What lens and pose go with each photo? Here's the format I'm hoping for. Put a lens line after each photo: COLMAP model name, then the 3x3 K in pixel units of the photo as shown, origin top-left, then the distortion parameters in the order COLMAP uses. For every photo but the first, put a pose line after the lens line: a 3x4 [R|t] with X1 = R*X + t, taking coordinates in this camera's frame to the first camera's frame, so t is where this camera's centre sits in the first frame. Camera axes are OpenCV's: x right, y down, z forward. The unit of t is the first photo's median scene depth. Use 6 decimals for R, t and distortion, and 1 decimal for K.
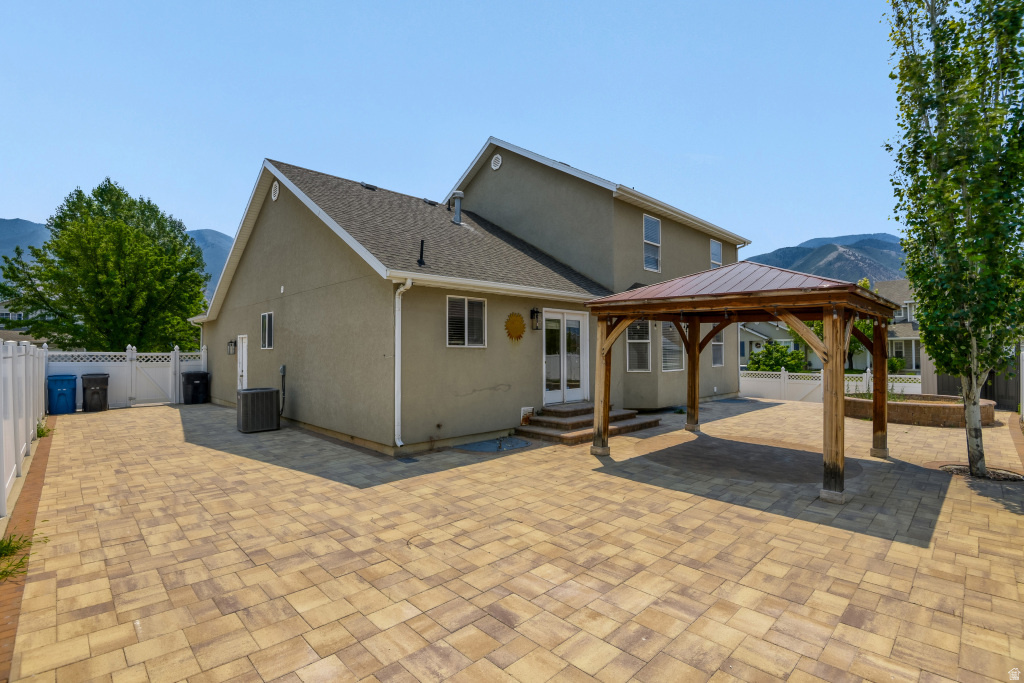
lens RADIAL K [[481.0, 0, 512.0], [0, 481.0, 341.5], [0, 0, 1]] dist [-0.002138, -0.000318]
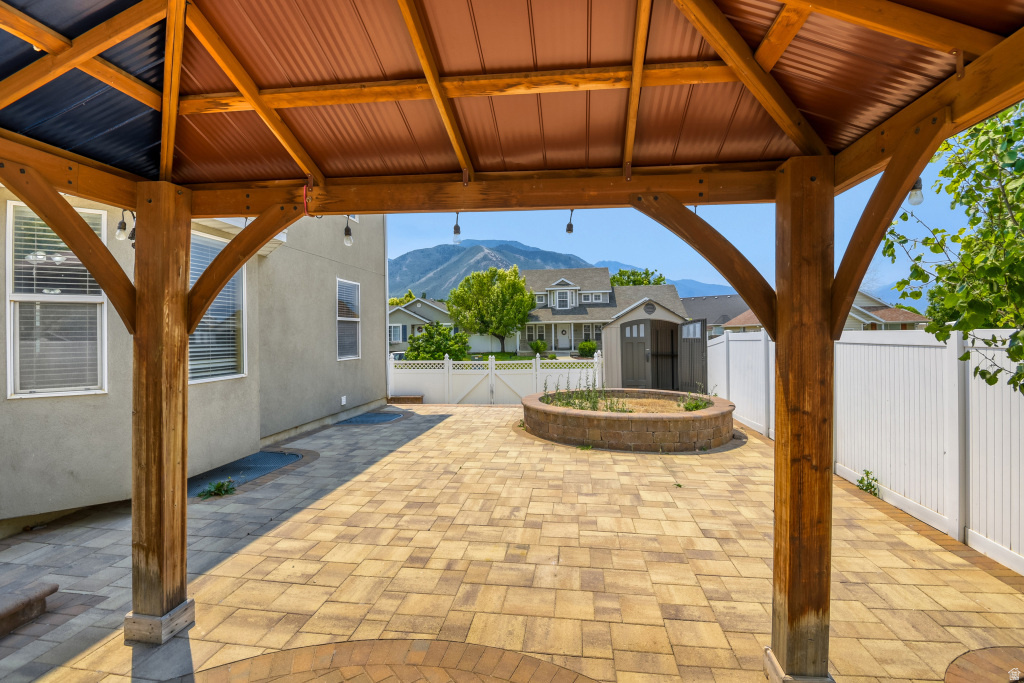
lens RADIAL K [[481.0, 0, 512.0], [0, 481.0, 341.5], [0, 0, 1]] dist [-0.002138, -0.000318]
pose [[0.791212, -0.019998, 0.611215, 0.174062], [0.003412, 0.999594, 0.028288, 0.011763], [-0.611533, -0.020297, 0.790959, 0.322492]]
